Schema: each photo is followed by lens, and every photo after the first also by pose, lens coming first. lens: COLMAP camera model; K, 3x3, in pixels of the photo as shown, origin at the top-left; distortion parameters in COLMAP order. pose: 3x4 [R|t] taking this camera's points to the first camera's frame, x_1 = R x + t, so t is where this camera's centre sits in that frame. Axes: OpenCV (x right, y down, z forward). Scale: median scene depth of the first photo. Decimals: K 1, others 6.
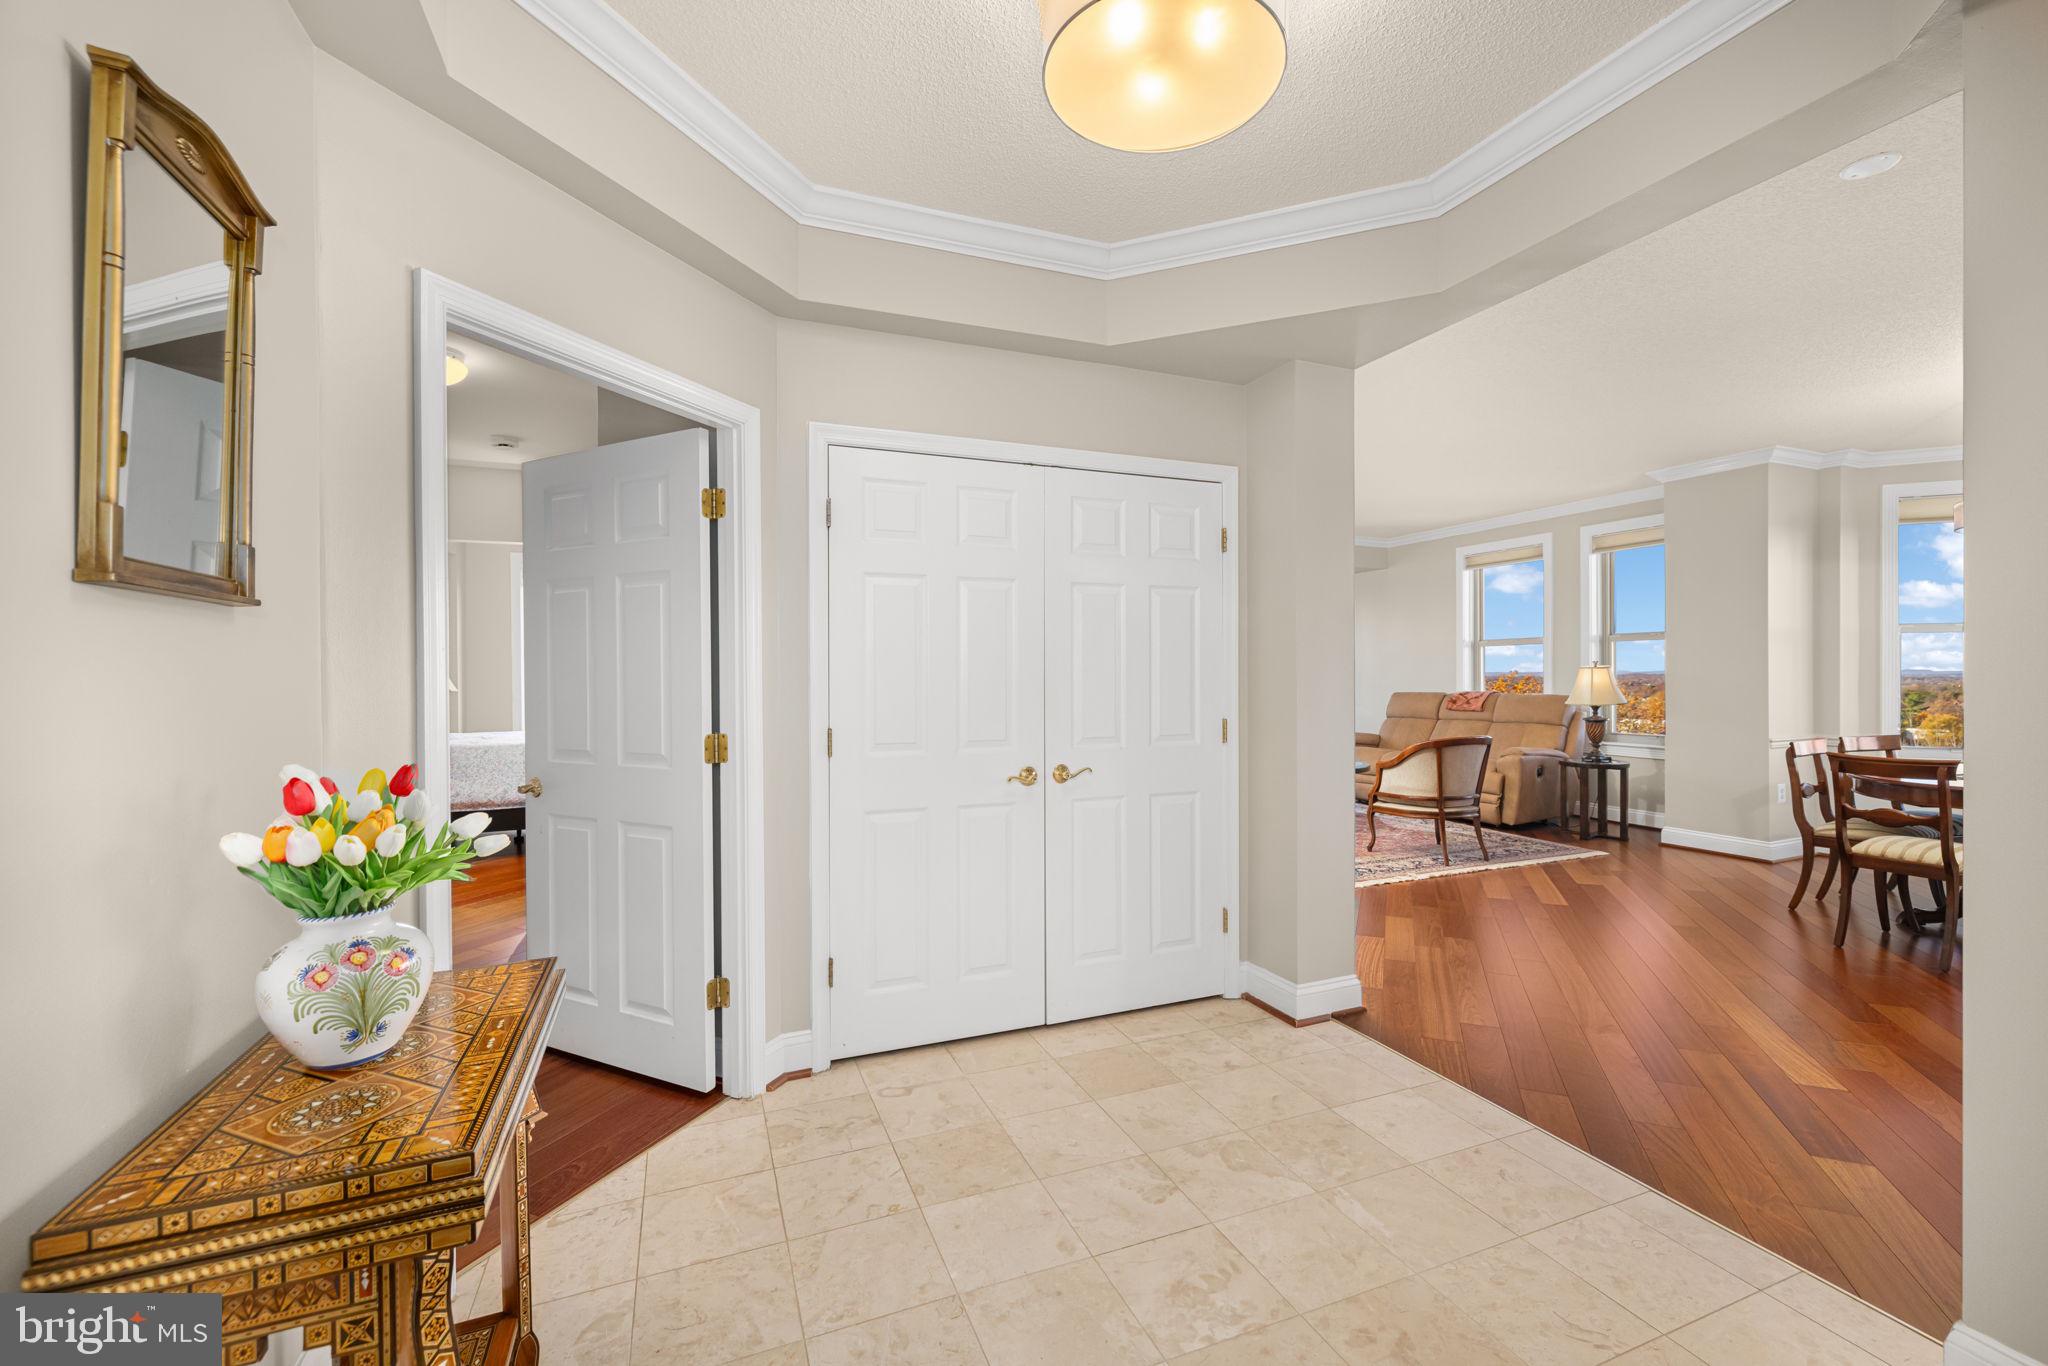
lens RADIAL K [[851.2, 0, 1029.7], [0, 851.2, 677.9], [0, 0, 1]] dist [-0.002014, 0.000264]
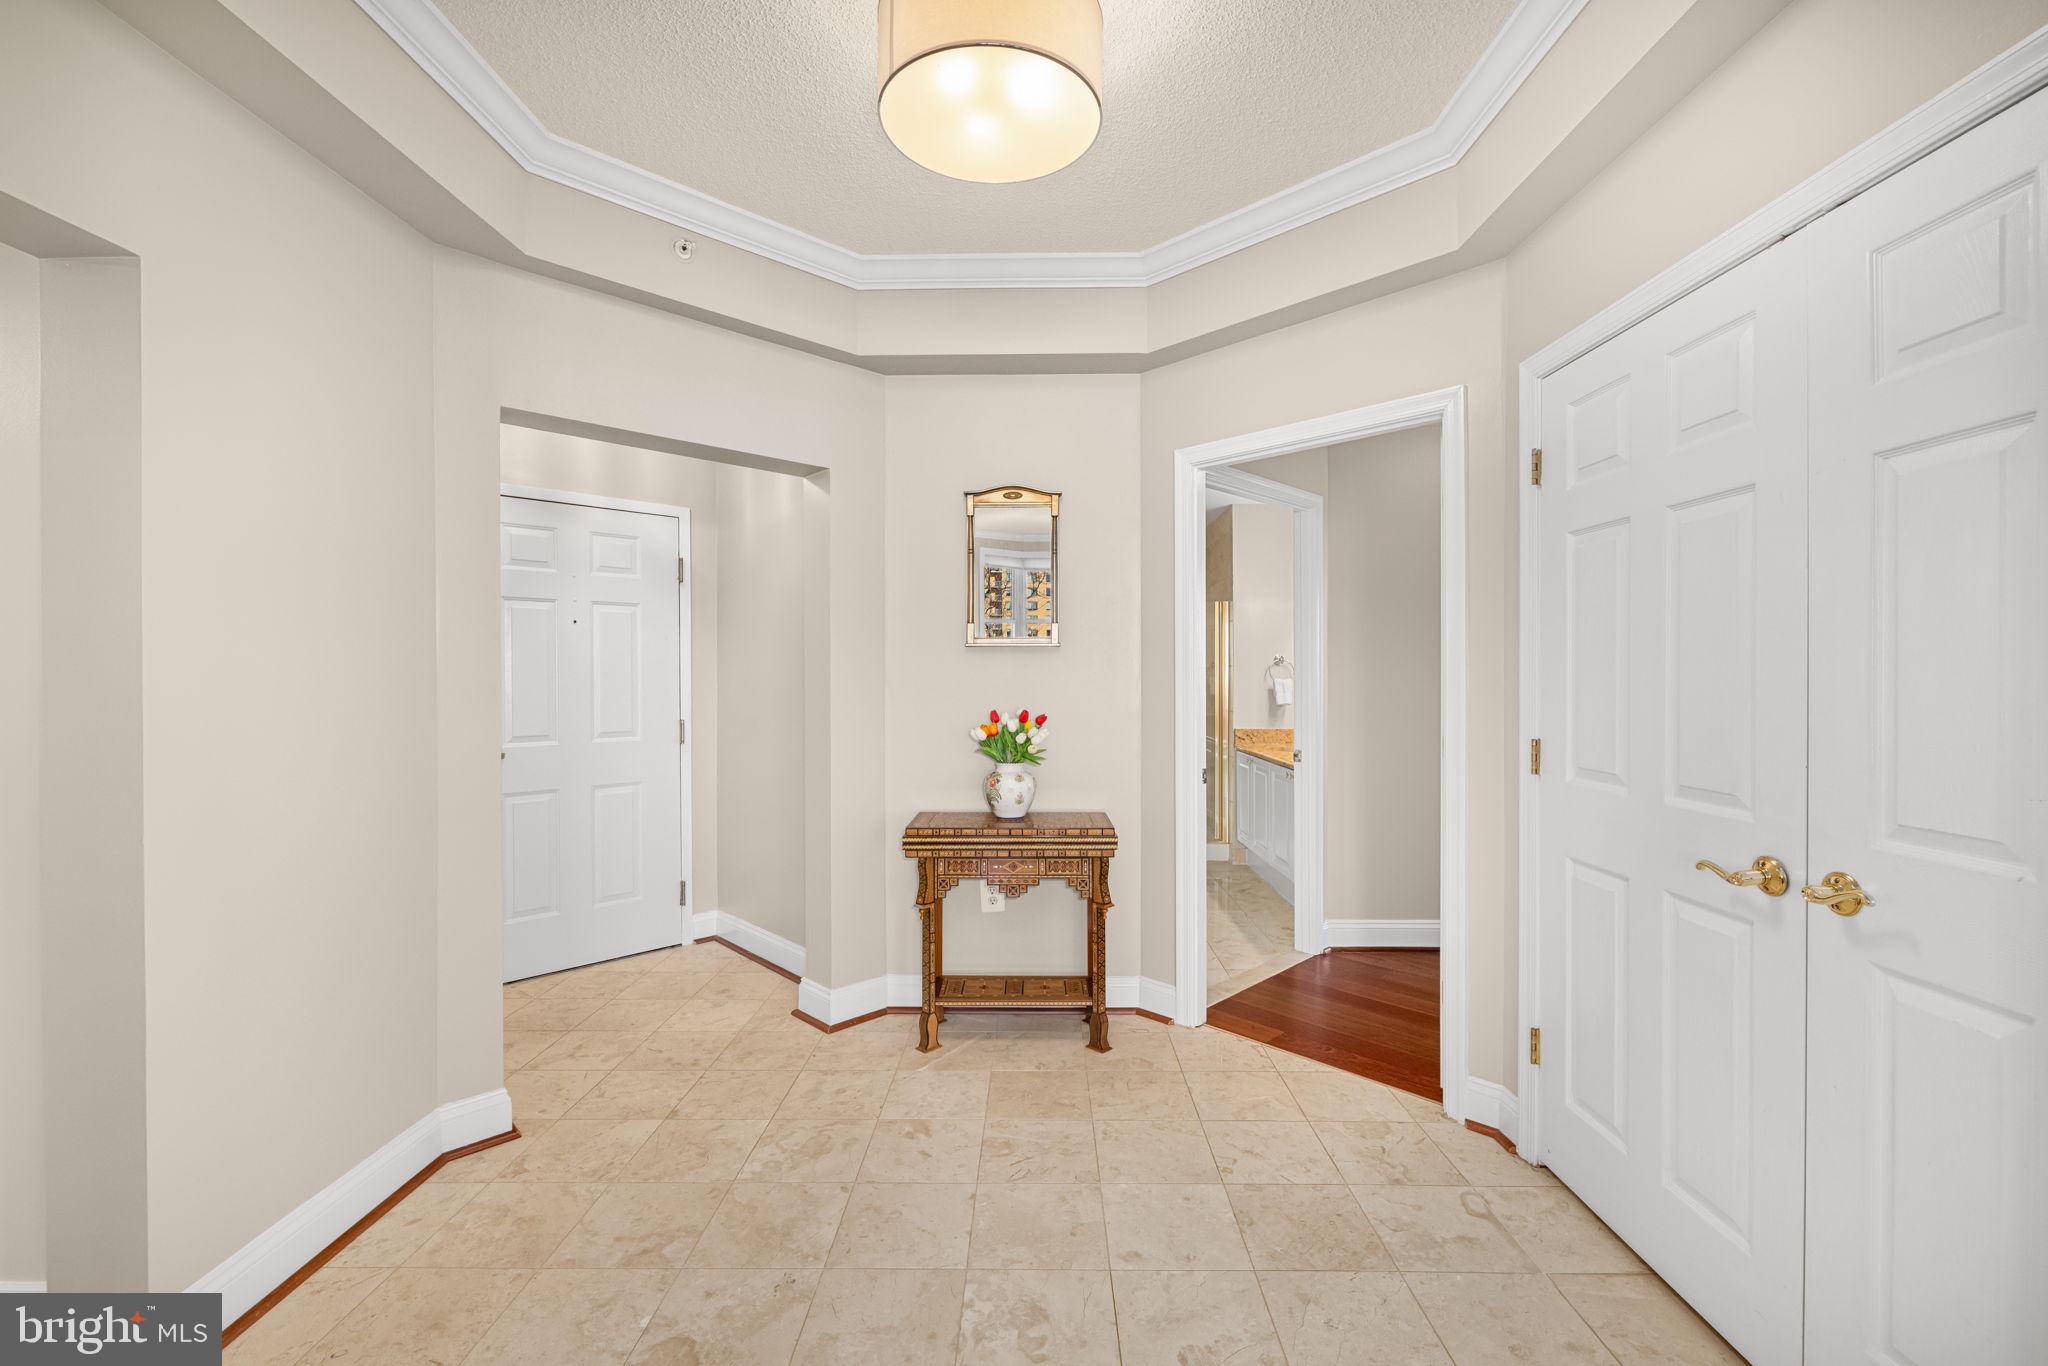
lens RADIAL K [[851.2, 0, 1029.7], [0, 851.2, 677.9], [0, 0, 1]] dist [-0.002014, 0.000264]
pose [[-0.381744, 0.007935, -0.924234, 0.881422], [0.000604, 0.999965, 0.008336, -0.006793], [0.924268, 0.002624, -0.381735, 1.125143]]
